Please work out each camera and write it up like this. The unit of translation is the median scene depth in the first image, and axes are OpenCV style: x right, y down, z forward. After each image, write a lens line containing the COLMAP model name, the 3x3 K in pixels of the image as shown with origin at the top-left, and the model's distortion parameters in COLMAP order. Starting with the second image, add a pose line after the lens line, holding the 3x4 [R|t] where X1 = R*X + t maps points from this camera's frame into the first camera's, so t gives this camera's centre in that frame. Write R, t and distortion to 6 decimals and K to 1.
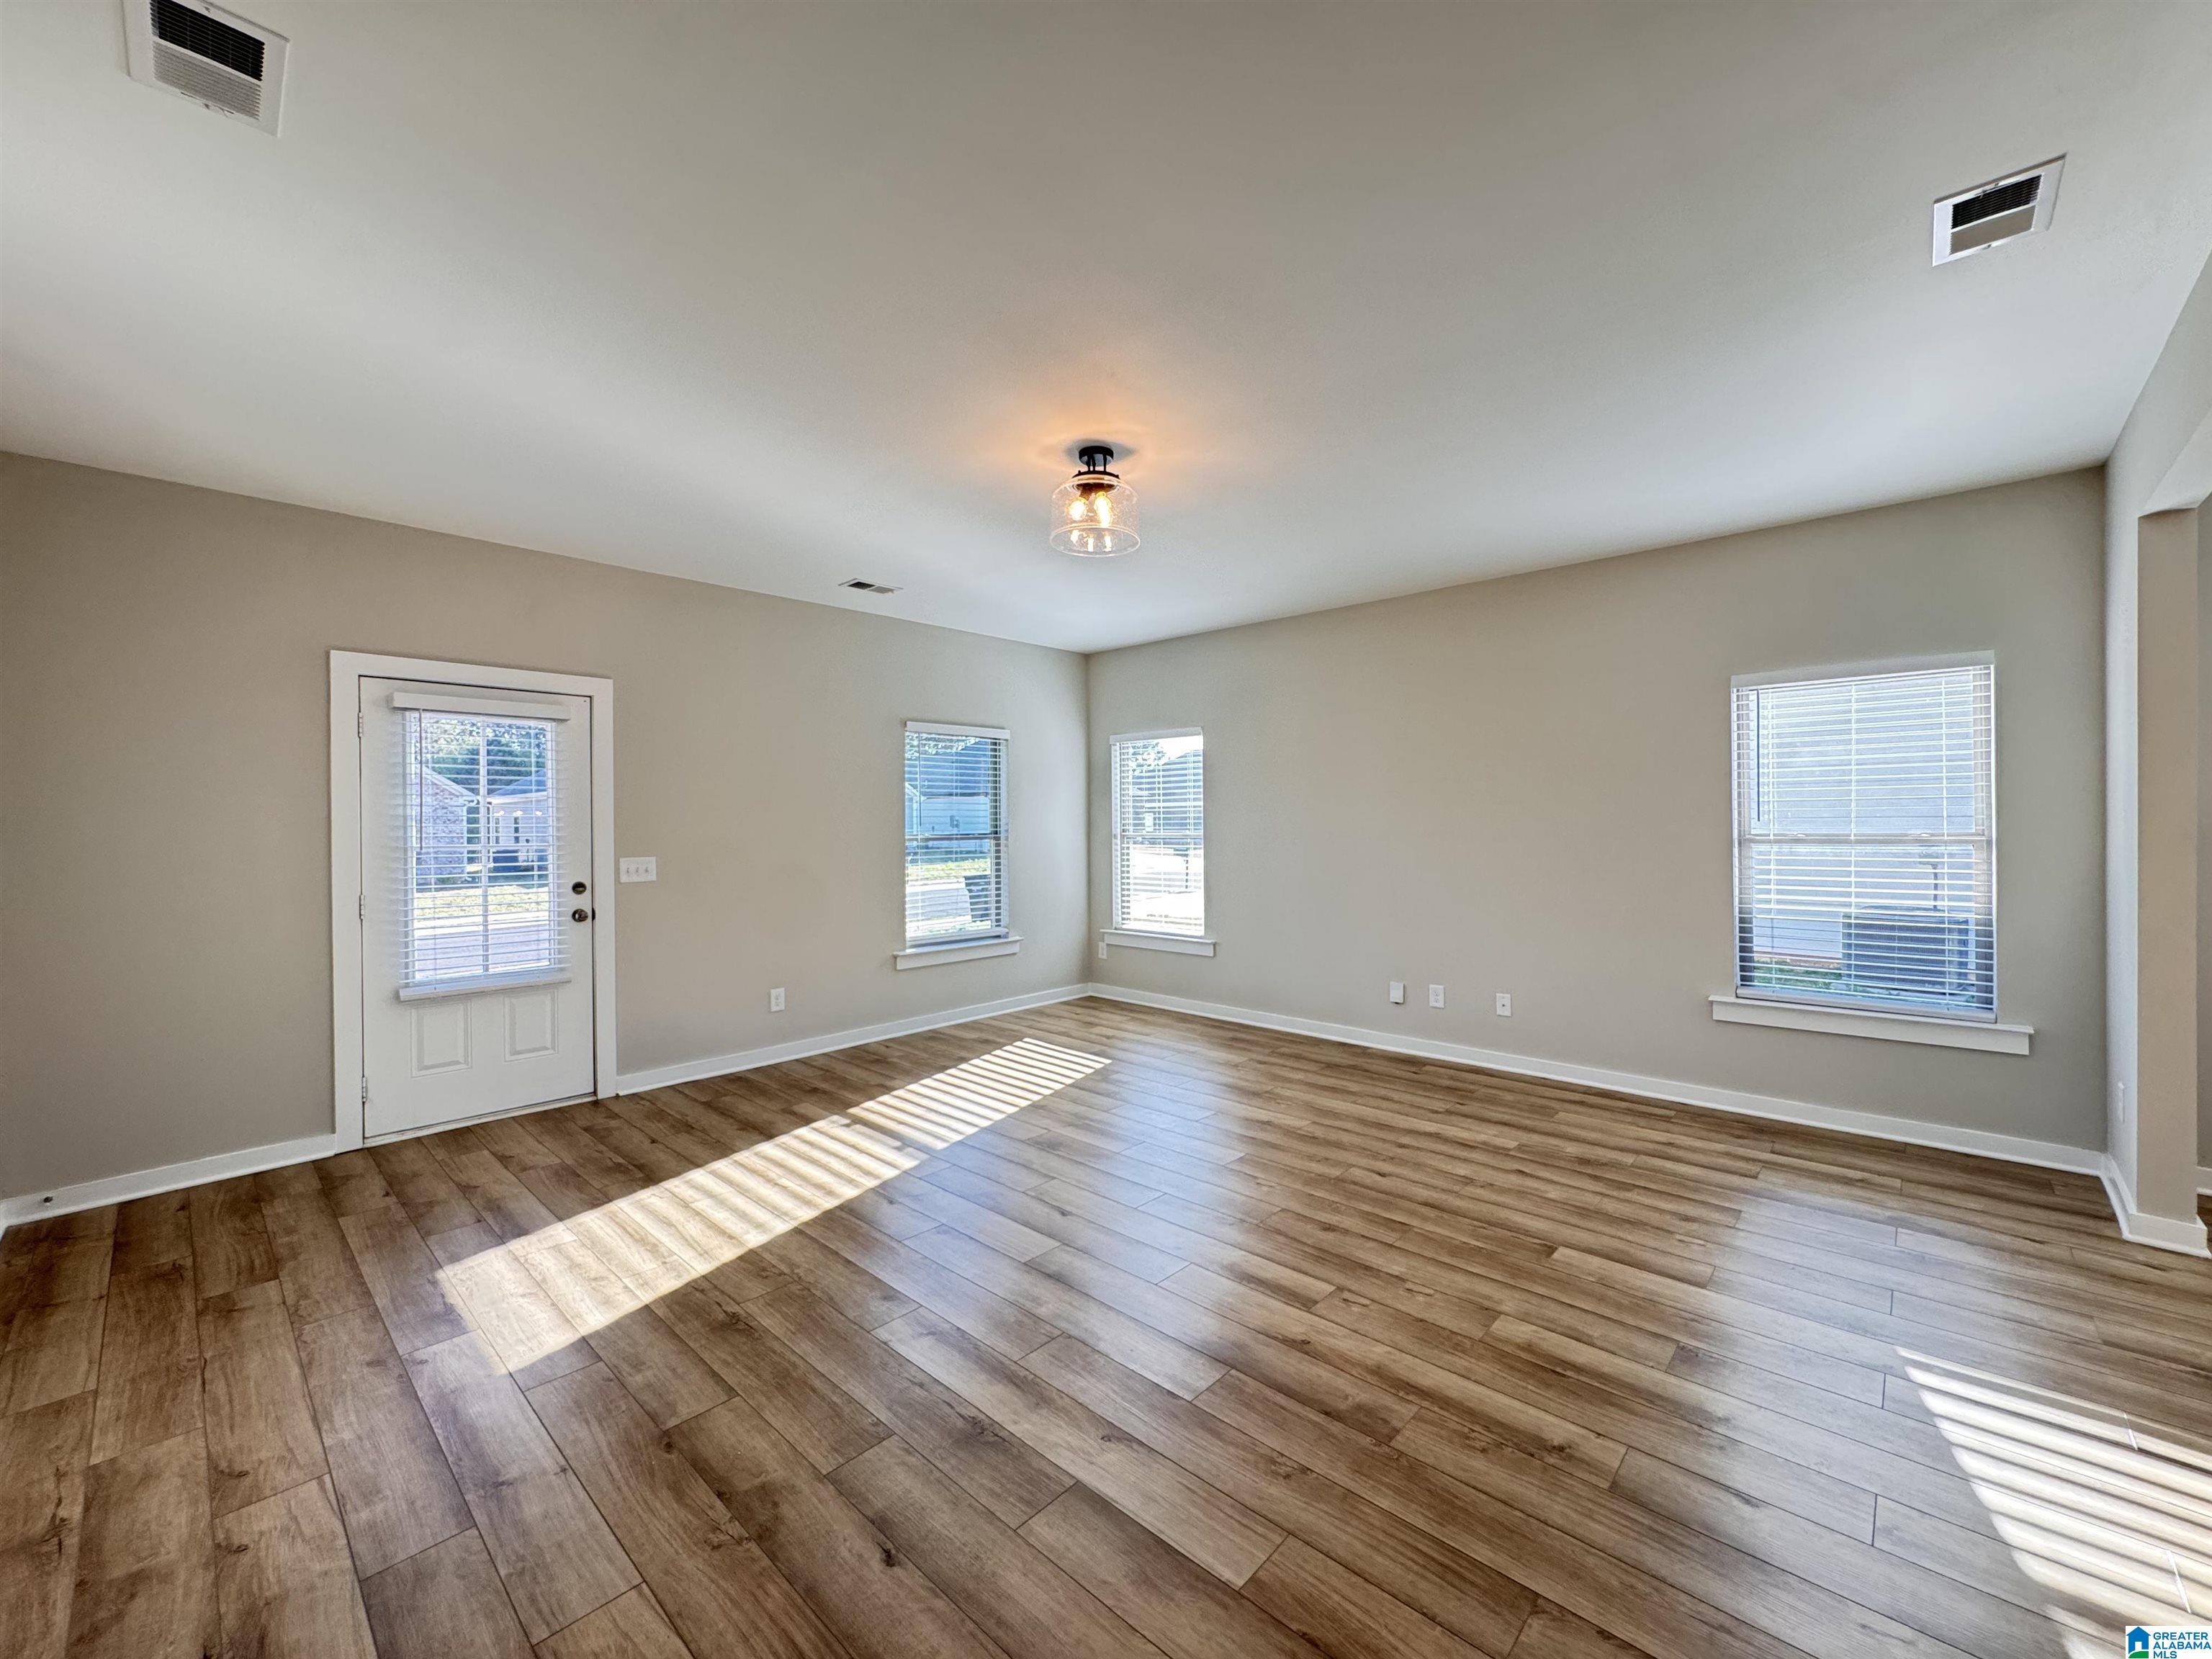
lens RADIAL K [[884.4, 0, 1104.3], [0, 884.4, 841.2], [0, 0, 1]] dist [0.003170, 0.001169]
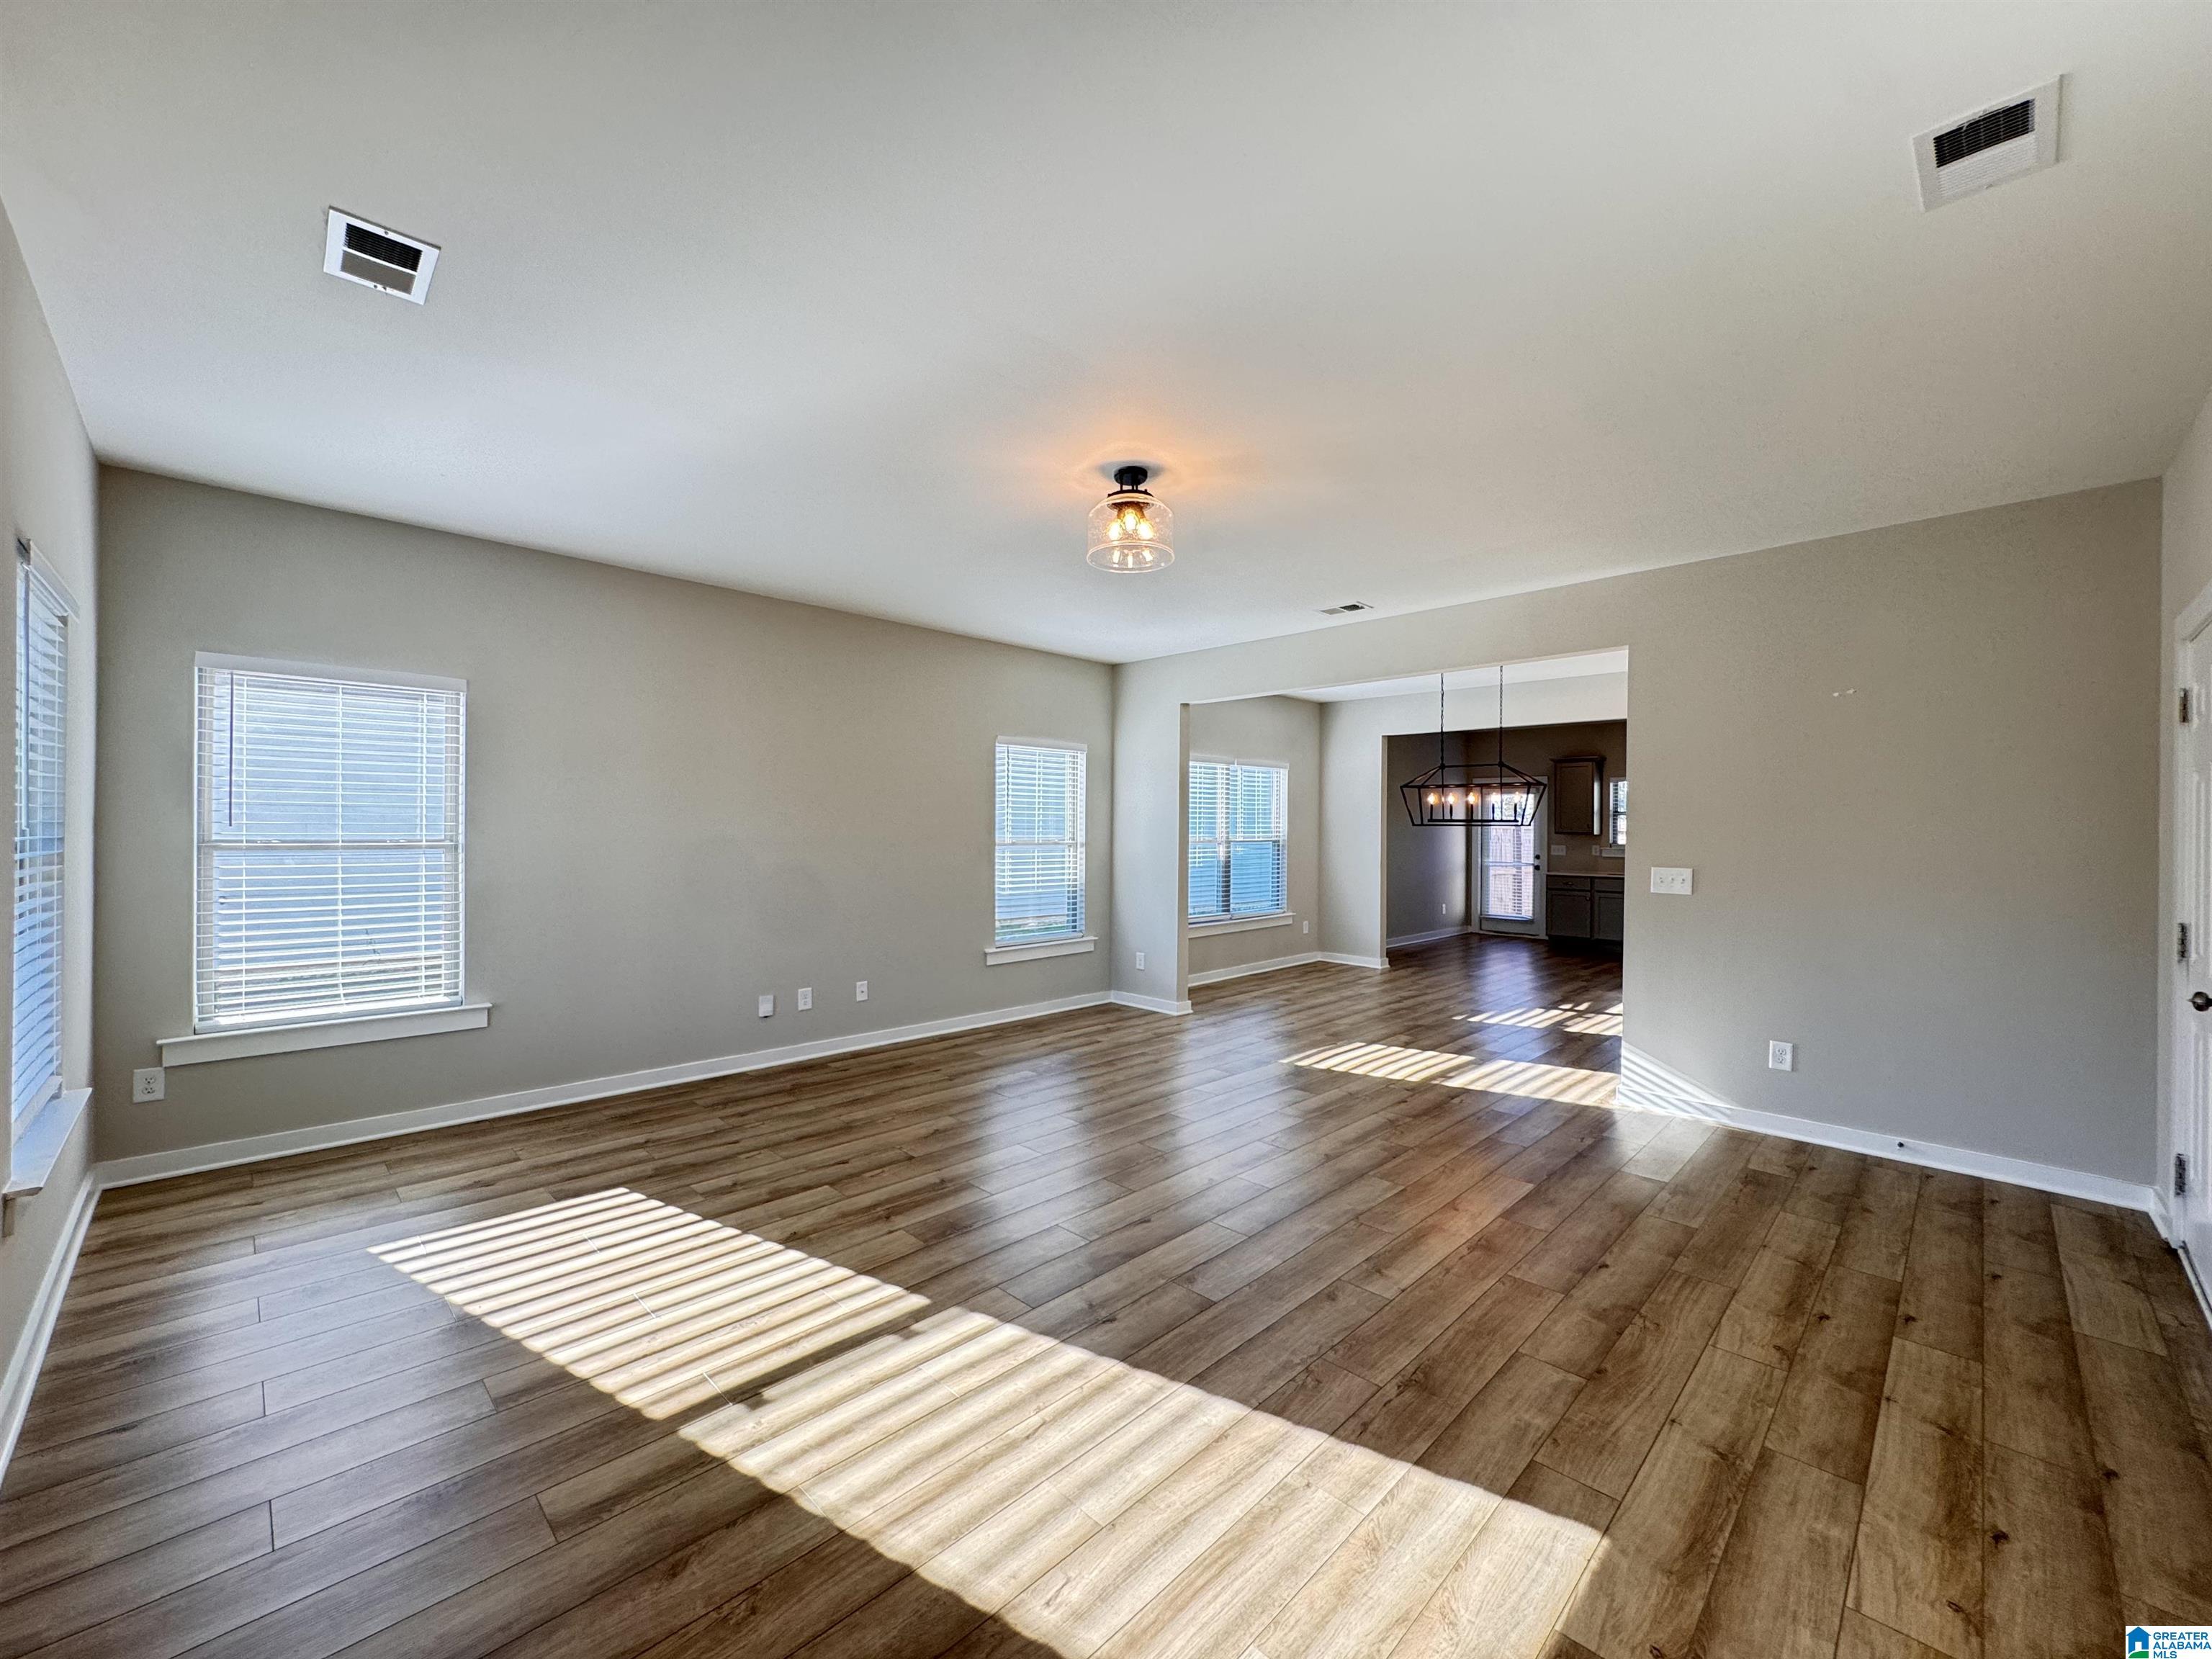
lens RADIAL K [[884.4, 0, 1119.5], [0, 884.4, 811.9], [0, 0, 1]] dist [0.003170, 0.001169]
pose [[0.020489, 0.029925, 0.999342, -0.906068], [0.010082, 0.999495, -0.030136, -0.008645], [-0.999739, 0.010693, 0.020177, 0.860855]]
